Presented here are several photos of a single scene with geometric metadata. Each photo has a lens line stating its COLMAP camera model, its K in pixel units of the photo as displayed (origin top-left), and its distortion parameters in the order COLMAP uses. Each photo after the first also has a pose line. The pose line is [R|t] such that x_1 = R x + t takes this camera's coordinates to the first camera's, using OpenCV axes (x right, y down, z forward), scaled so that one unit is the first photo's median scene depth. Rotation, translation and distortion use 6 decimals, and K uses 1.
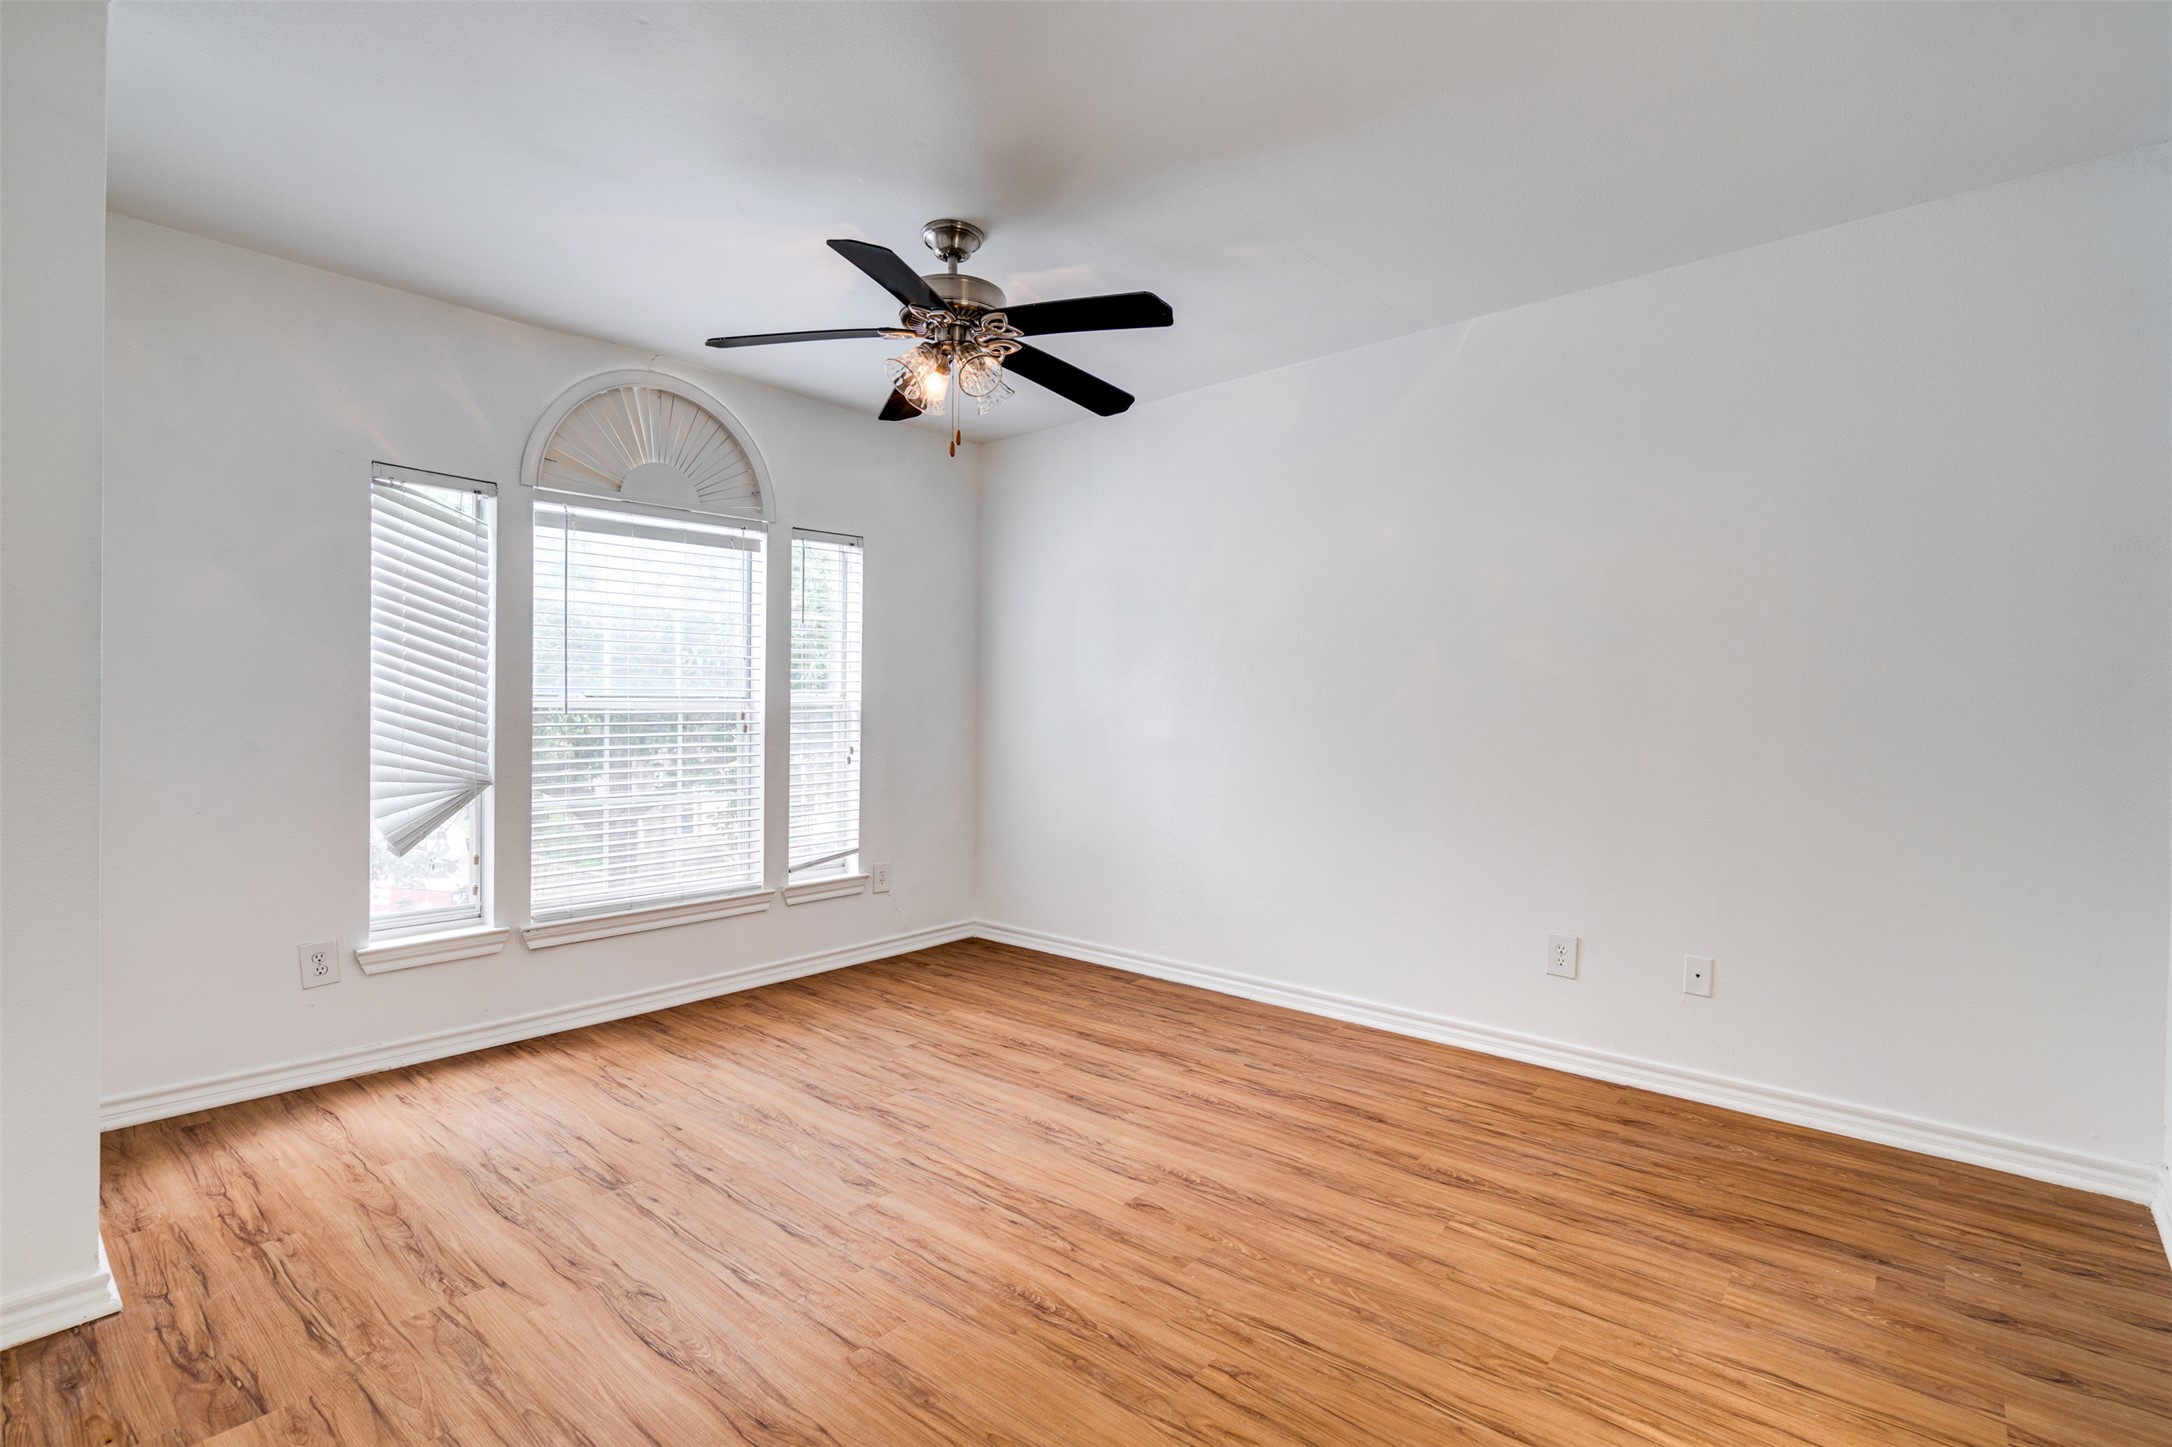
lens RADIAL K [[993.6, 0, 1089.9], [0, 993.6, 722.5], [0, 0, 1]] dist [-0.001939, -0.000102]
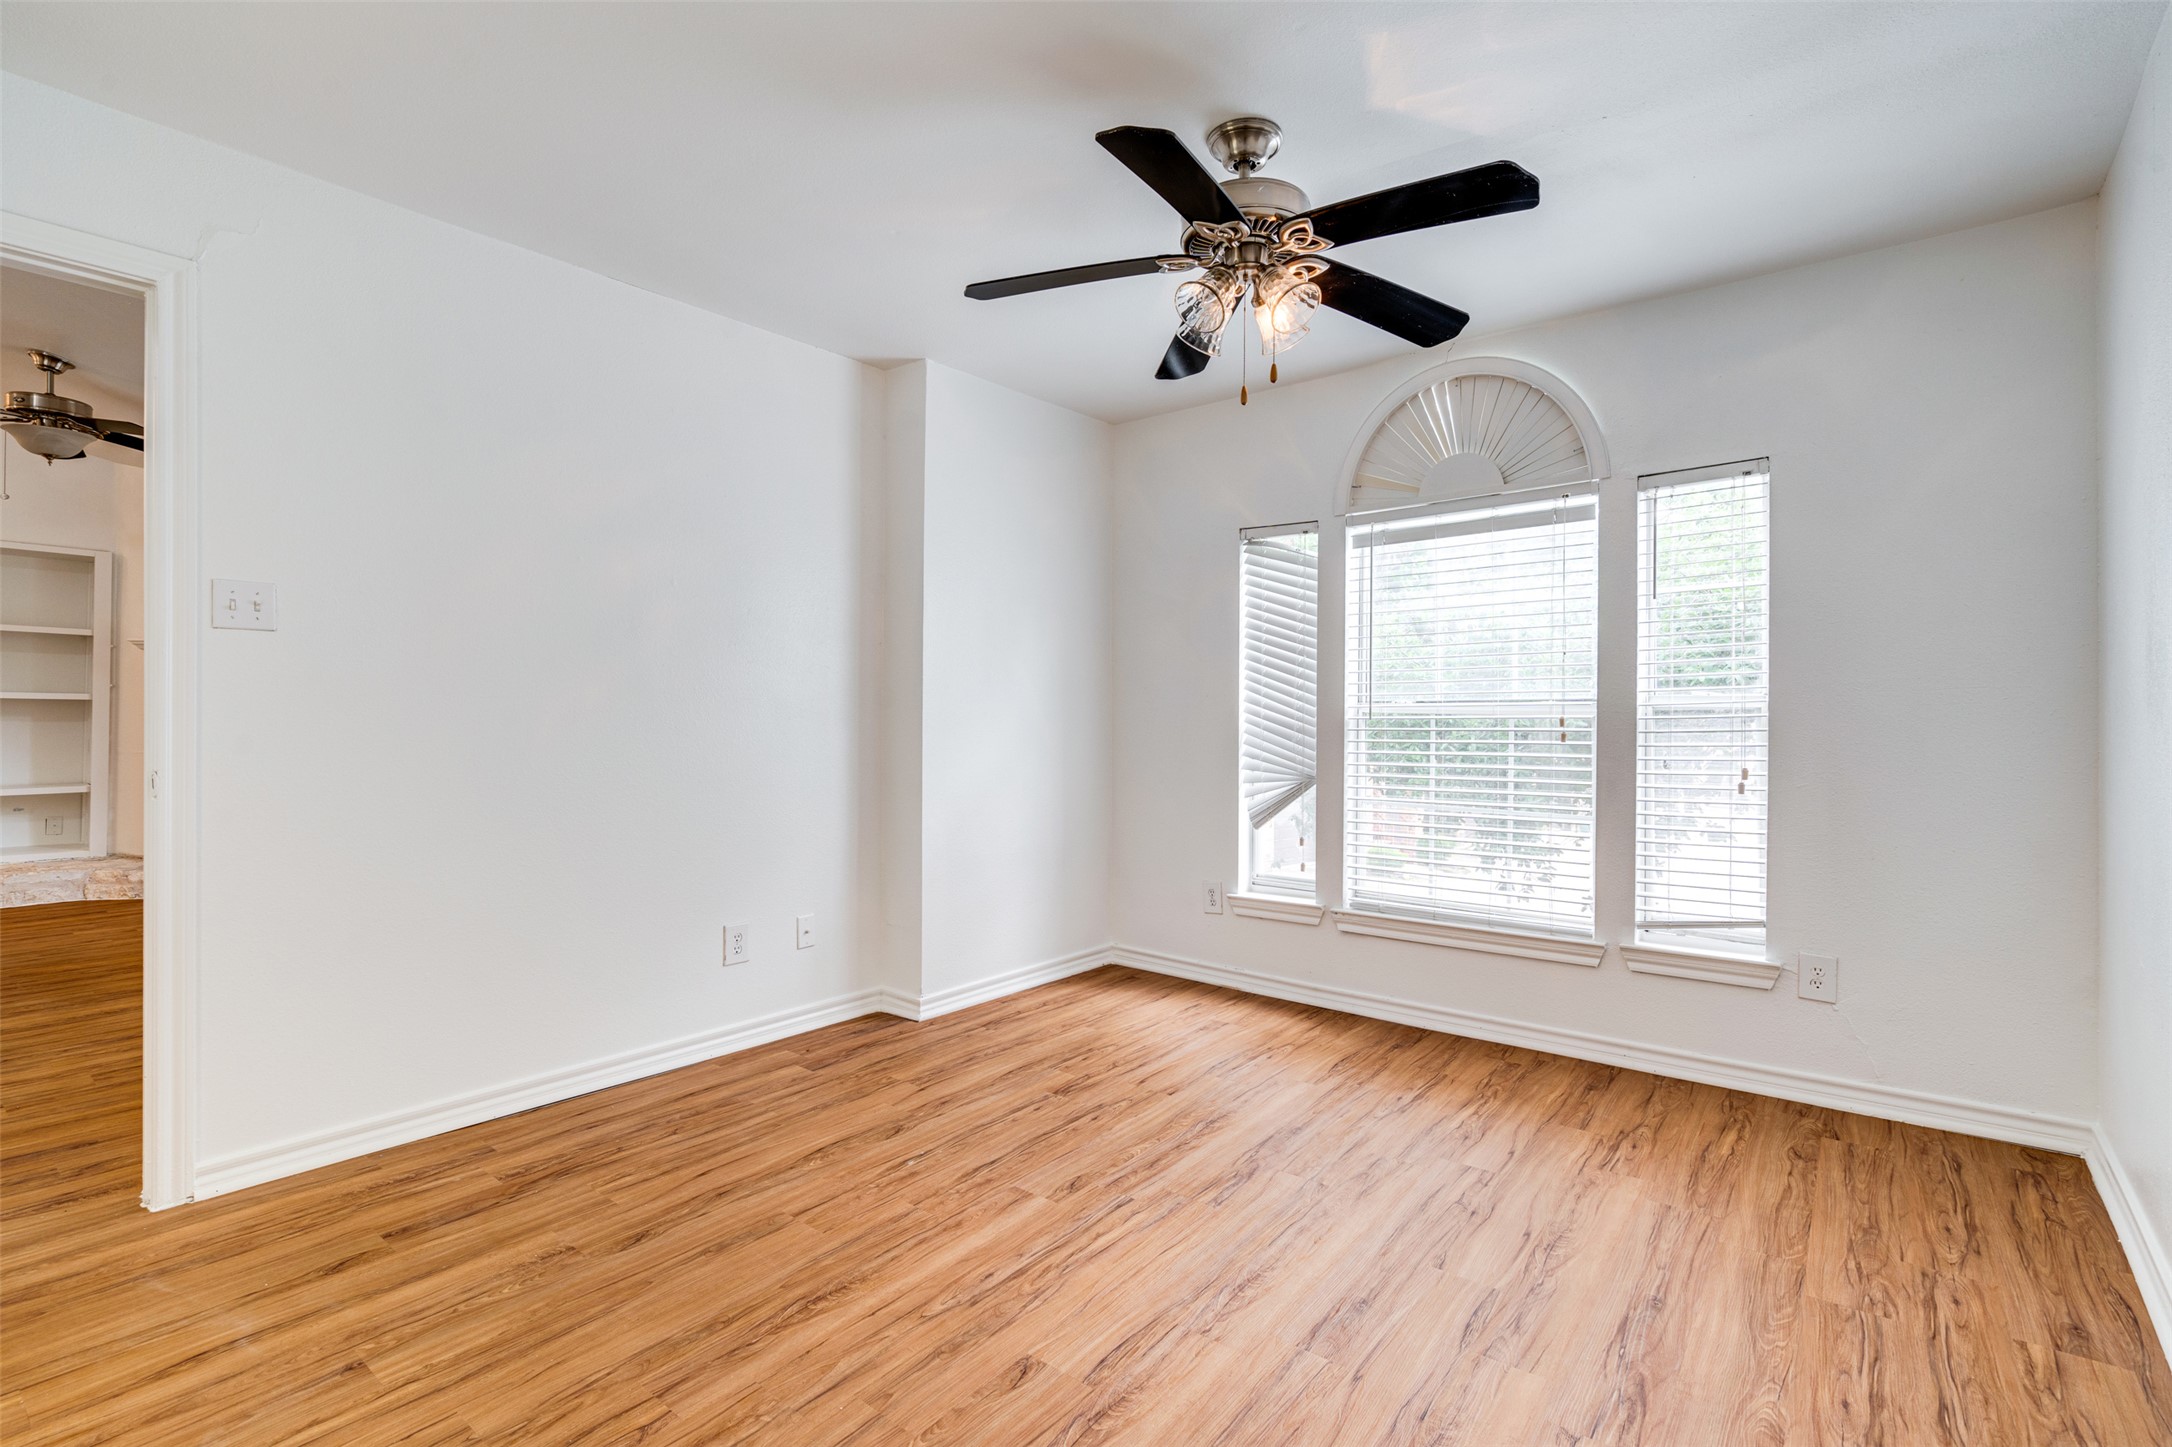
lens RADIAL K [[993.6, 0, 1099.1], [0, 993.6, 706.4], [0, 0, 1]] dist [-0.001939, -0.000102]
pose [[0.046229, -0.014484, -0.998826, 0.603540], [-0.015242, 0.999768, -0.015203, -0.001599], [0.998815, 0.015927, 0.045997, 0.756798]]
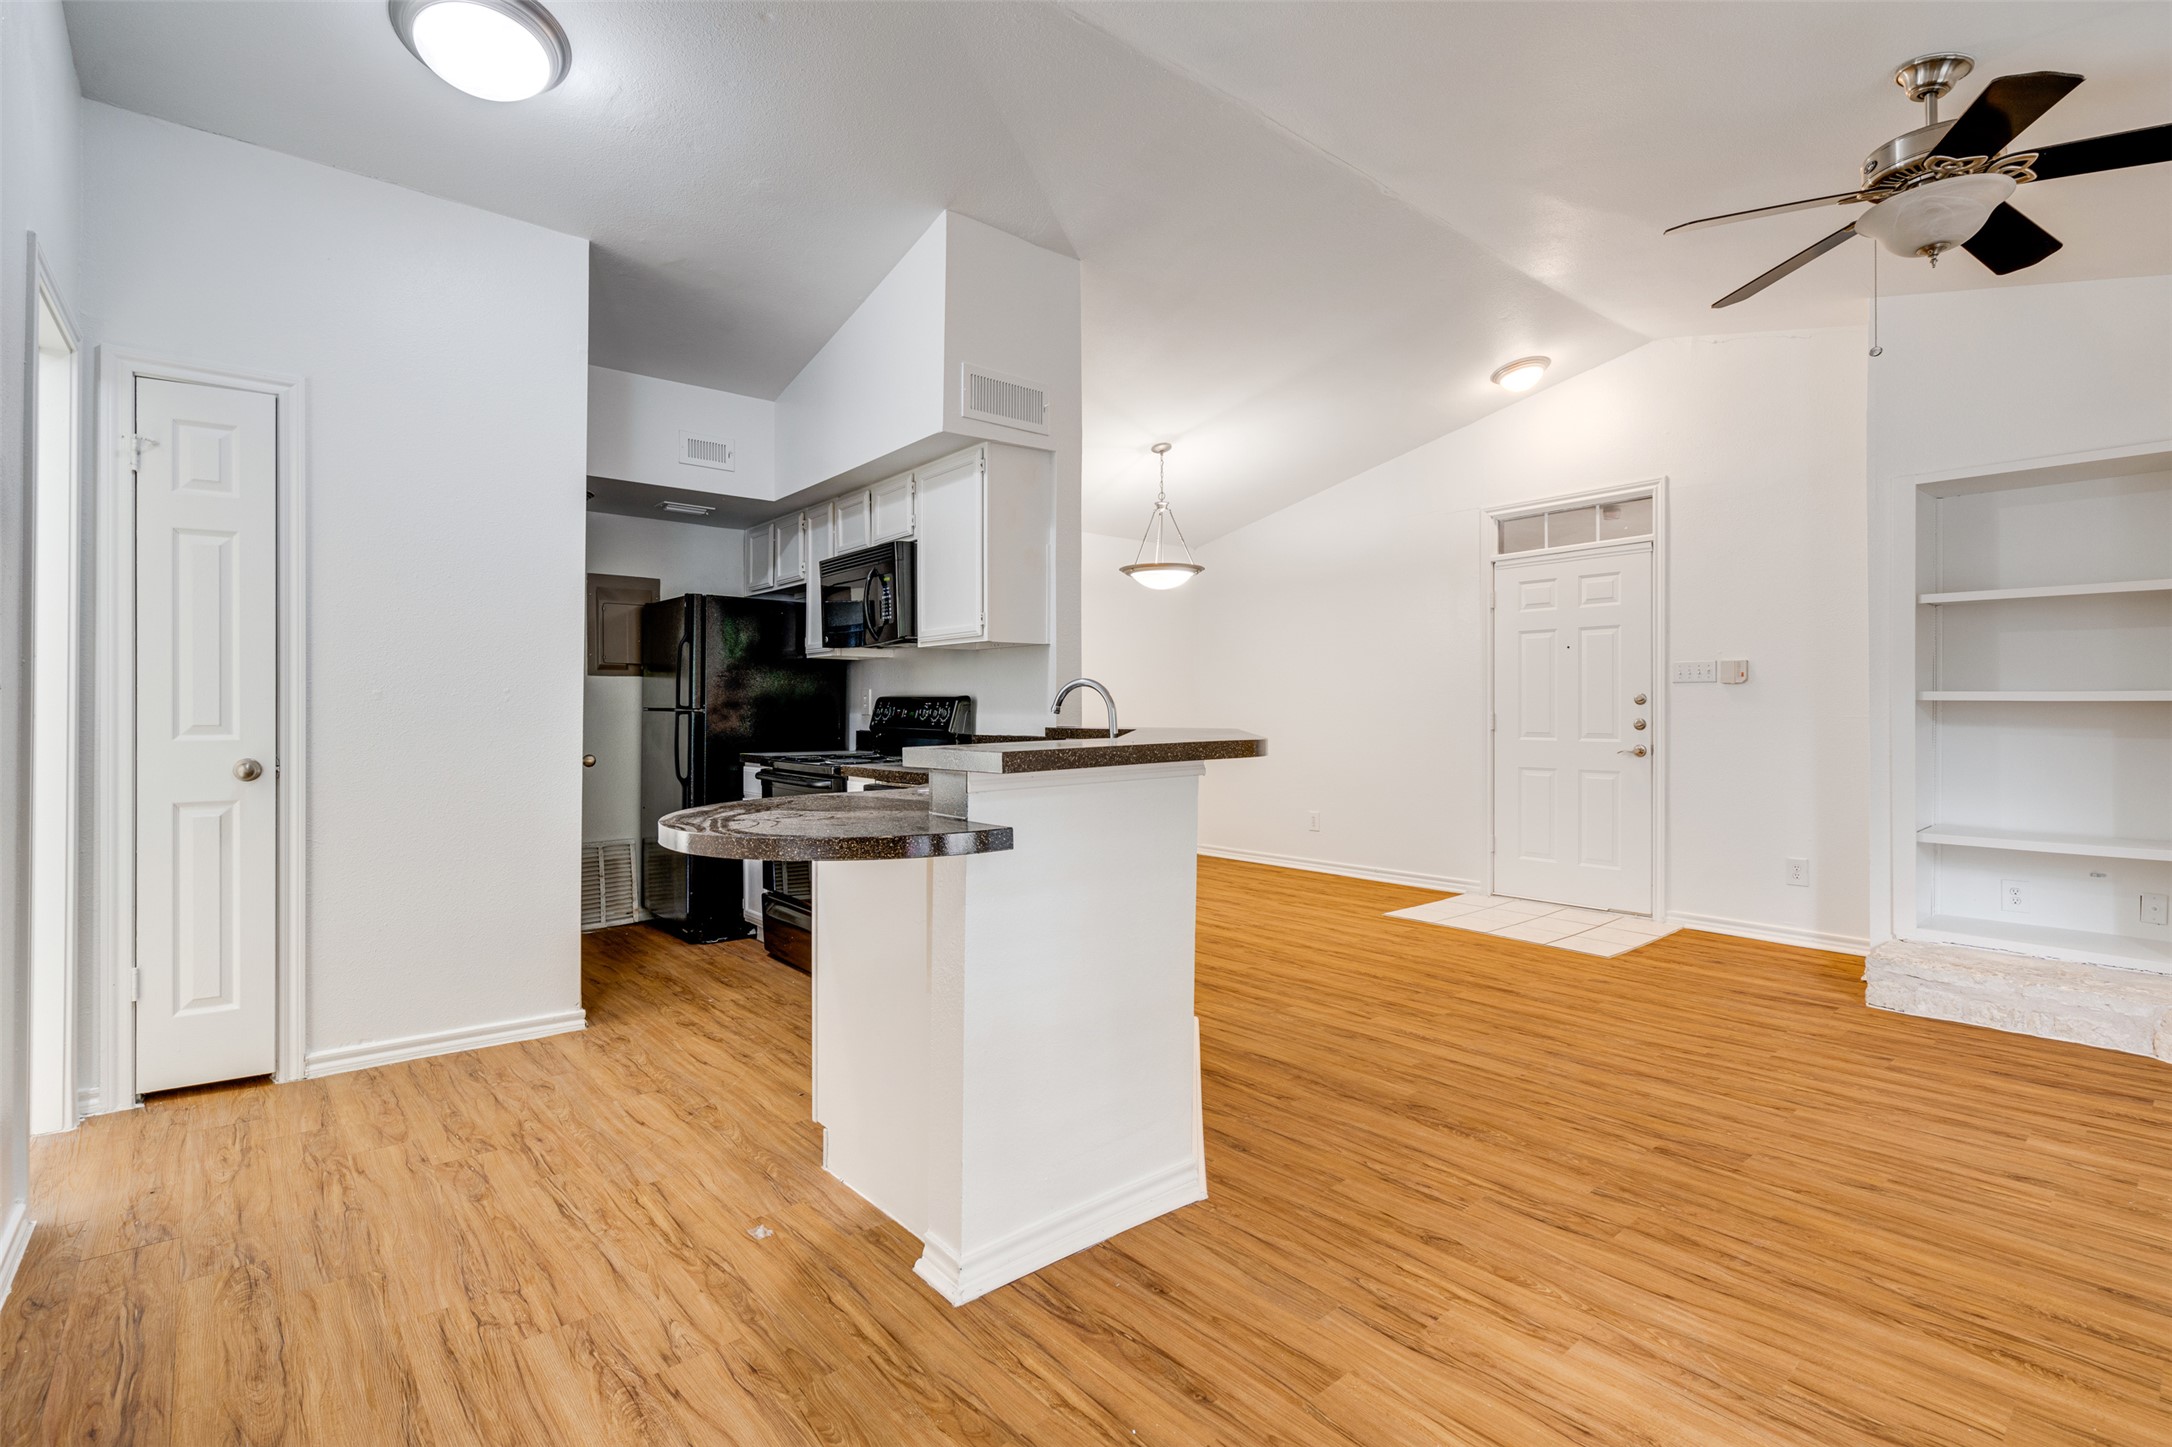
lens RADIAL K [[993.6, 0, 1081.8], [0, 993.6, 715.7], [0, 0, 1]] dist [-0.001939, -0.000102]
pose [[-0.987525, -0.006888, 0.157311, -0.439803], [-0.005484, 0.999941, 0.009359, -0.001283], [-0.157366, 0.008379, -0.987505, 0.123512]]
